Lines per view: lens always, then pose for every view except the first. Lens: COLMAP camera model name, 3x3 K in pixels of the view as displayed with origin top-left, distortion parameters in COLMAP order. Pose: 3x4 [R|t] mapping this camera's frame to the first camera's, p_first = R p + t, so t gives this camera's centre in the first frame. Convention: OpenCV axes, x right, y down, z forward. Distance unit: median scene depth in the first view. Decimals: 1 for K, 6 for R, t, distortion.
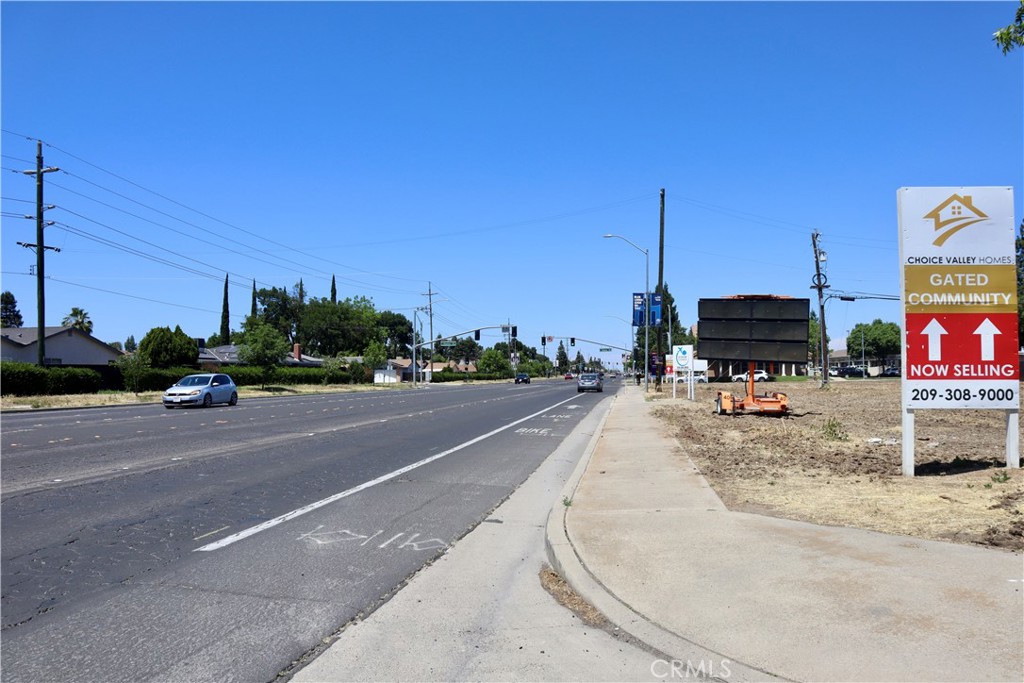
lens RADIAL K [[723.6, 0, 534.9], [0, 723.6, 339.8], [0, 0, 1]] dist [-0.124063, 0.072830]
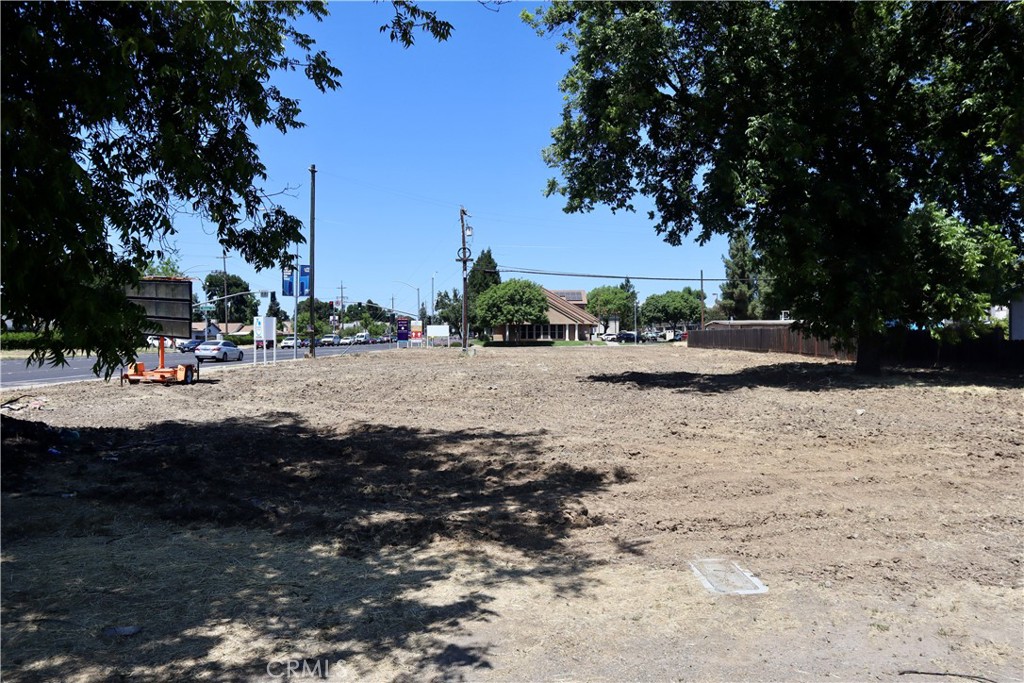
lens RADIAL K [[723.6, 0, 534.9], [0, 723.6, 339.8], [0, 0, 1]] dist [-0.124063, 0.072830]
pose [[0.988729, 0.002735, 0.149692, 0.194220], [-0.010636, 0.998590, 0.052012, -0.007058], [-0.149338, -0.053018, 0.987364, -0.049687]]
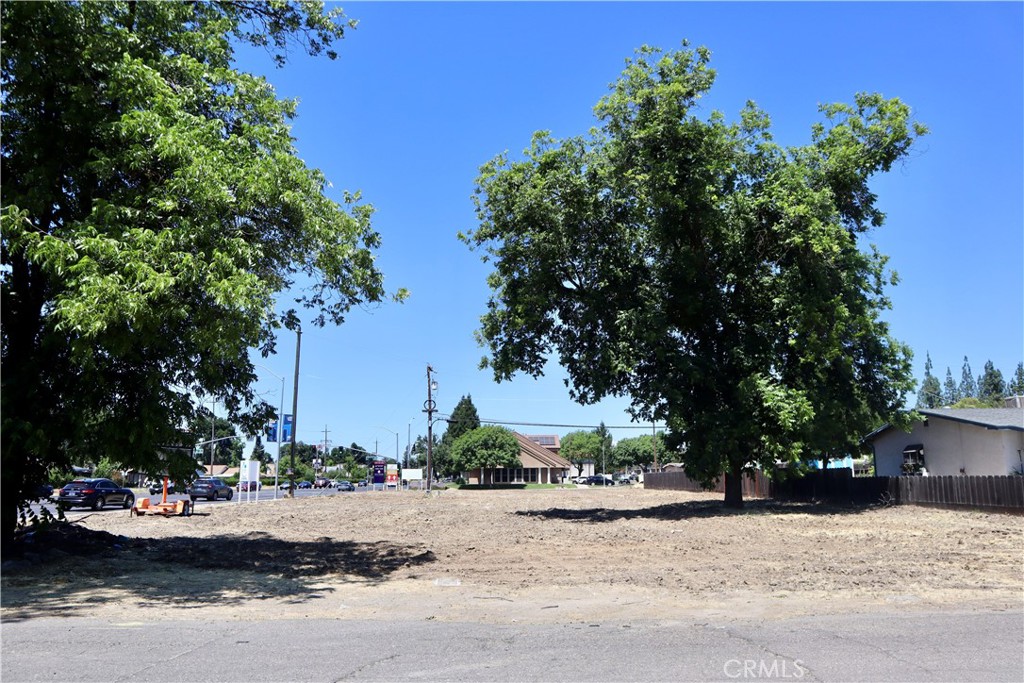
lens RADIAL K [[723.6, 0, 534.9], [0, 723.6, 339.8], [0, 0, 1]] dist [-0.124063, 0.072830]
pose [[0.986162, 0.030268, 0.162997, 0.211068], [-0.006534, 0.989524, -0.144220, -0.010713], [-0.165654, 0.141159, 0.976029, -0.132724]]
